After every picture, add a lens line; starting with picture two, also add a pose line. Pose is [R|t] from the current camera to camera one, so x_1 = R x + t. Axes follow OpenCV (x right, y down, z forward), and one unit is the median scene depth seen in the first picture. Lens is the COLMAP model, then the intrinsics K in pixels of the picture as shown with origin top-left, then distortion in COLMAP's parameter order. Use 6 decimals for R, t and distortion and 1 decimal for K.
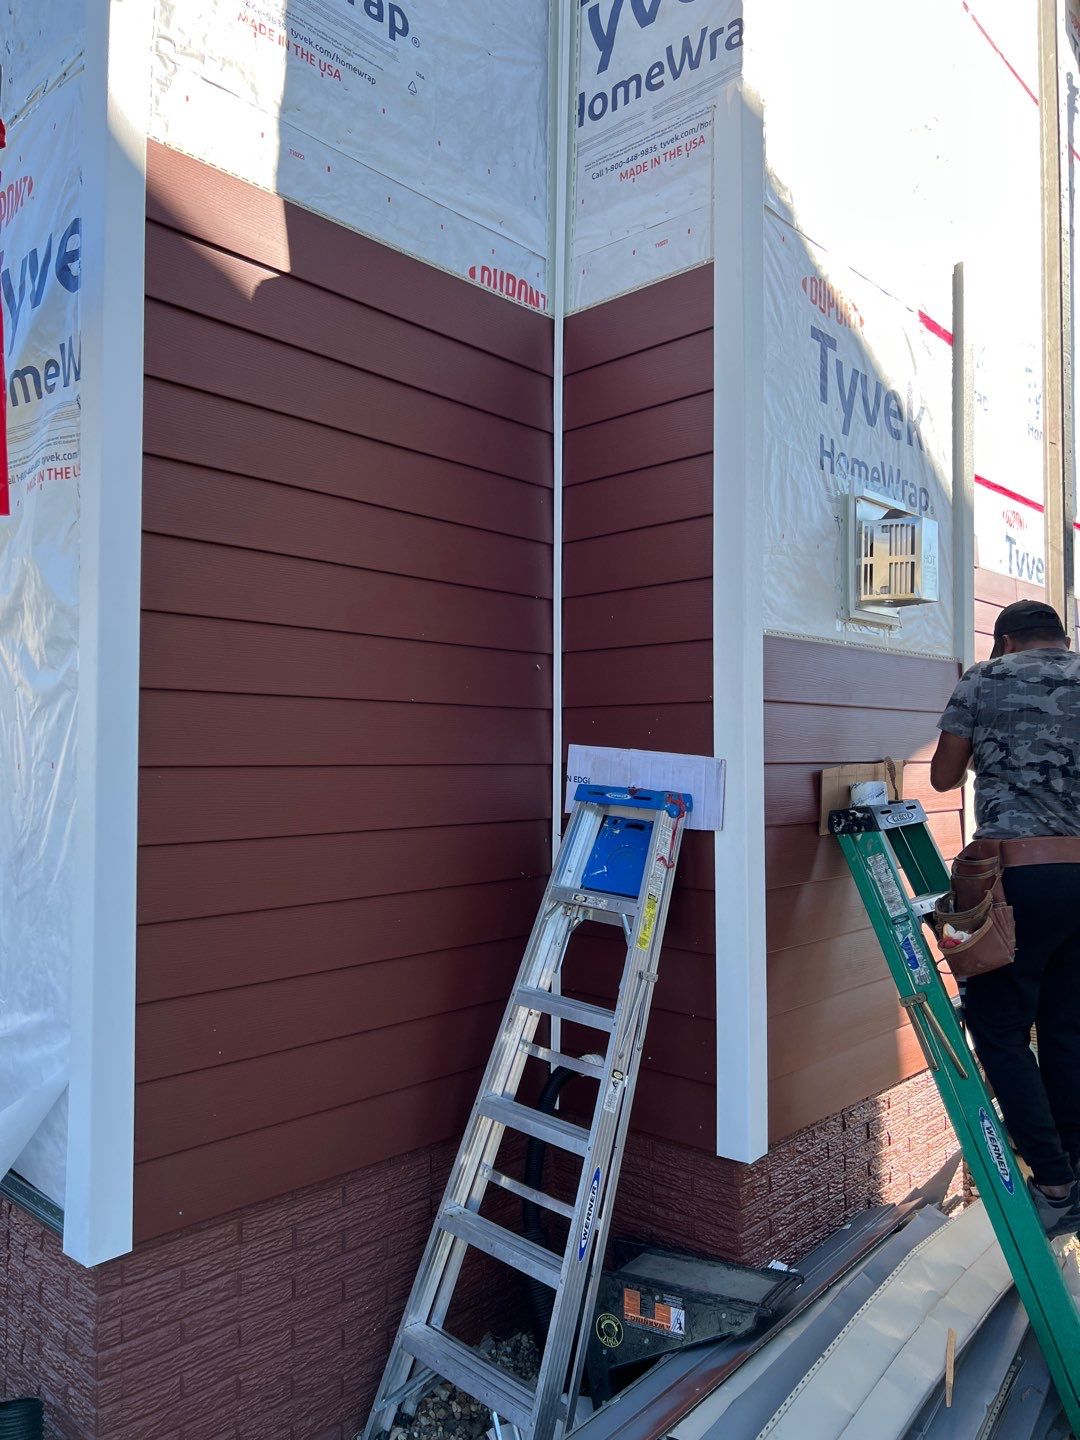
lens RADIAL K [[1064.6, 0, 542.2], [0, 1064.6, 715.5], [0, 0, 1]] dist [0.072100, -0.105632]
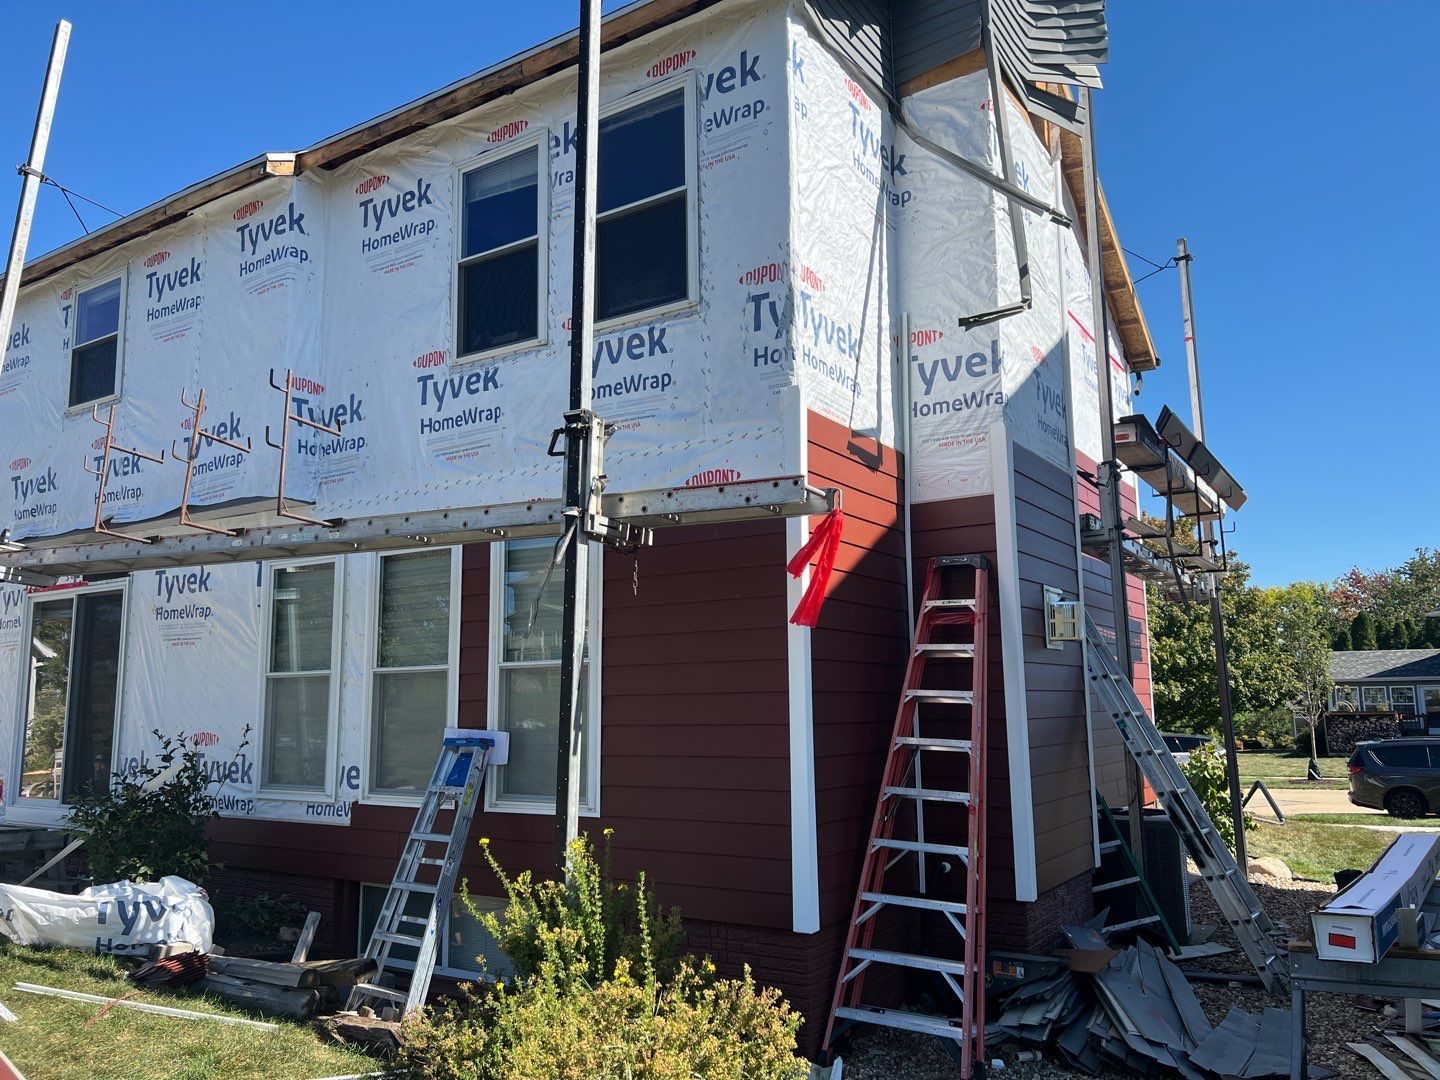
lens RADIAL K [[1079.7, 0, 717.8], [0, 1079.7, 543.5], [0, 0, 1]] dist [0.028698, -0.008728]
pose [[0.985345, 0.010692, 0.170240, -0.752125], [0.009363, 0.993138, -0.116569, -0.057842], [-0.170318, 0.116455, 0.978484, -1.051581]]
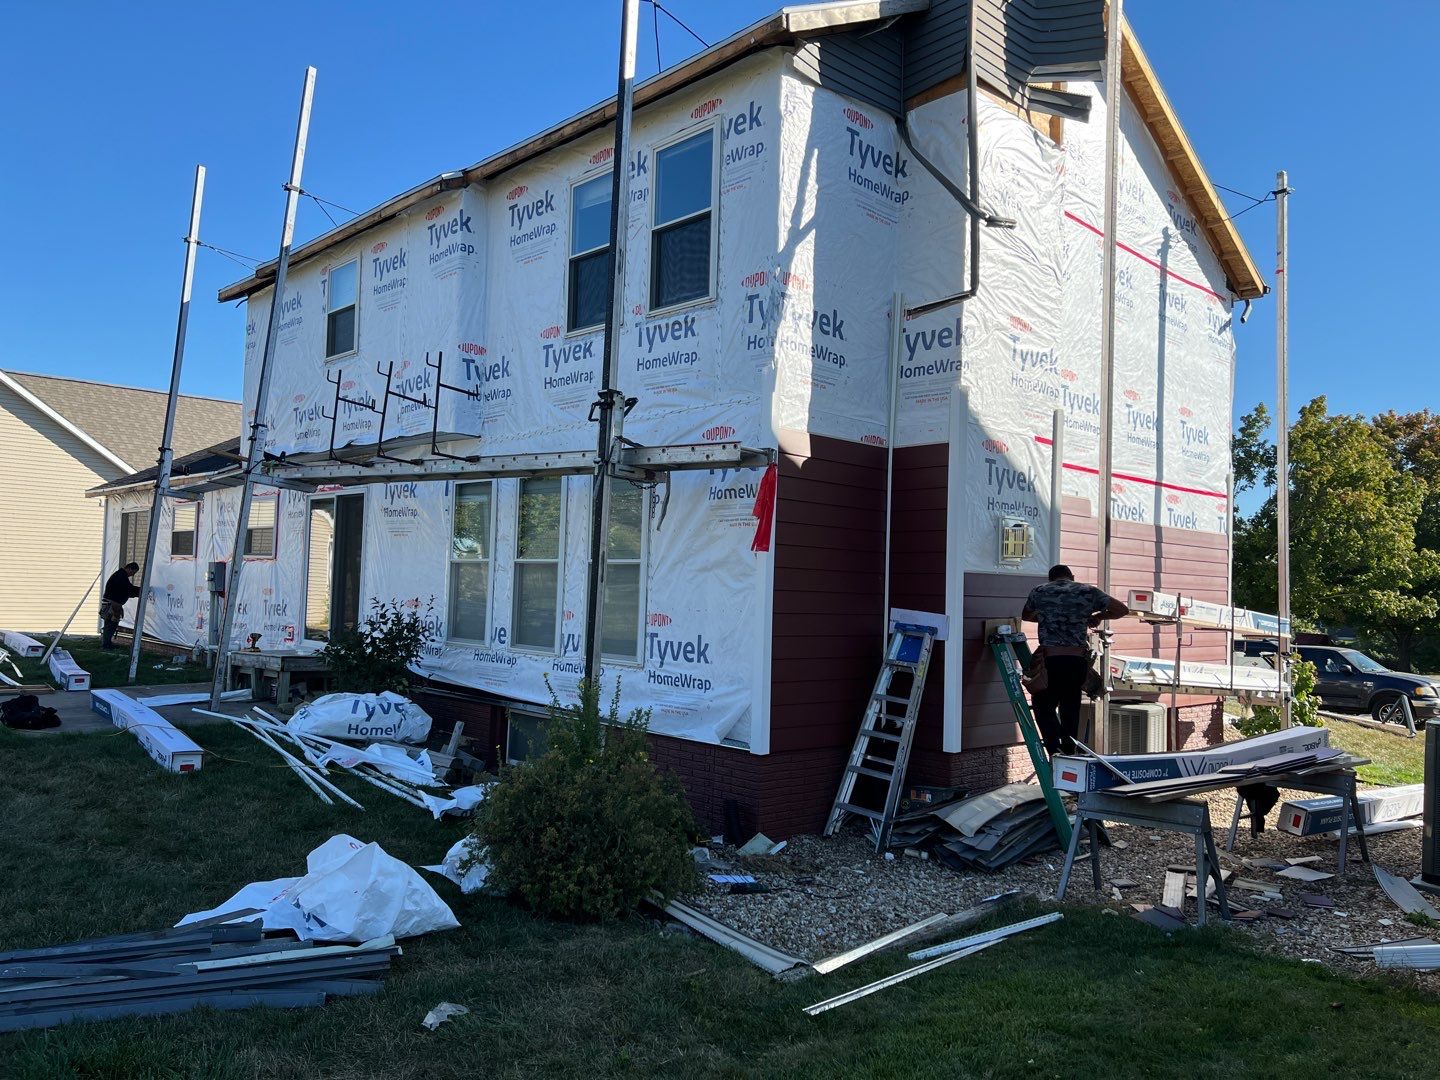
lens RADIAL K [[1071.5, 0, 719.3], [0, 1071.5, 541.6], [0, 0, 1]] dist [0.075741, -0.094621]
pose [[0.997635, 0.026203, -0.063549, -0.250825], [-0.027167, 0.999528, -0.014361, -0.093313], [0.063143, 0.016053, 0.997875, -1.808856]]
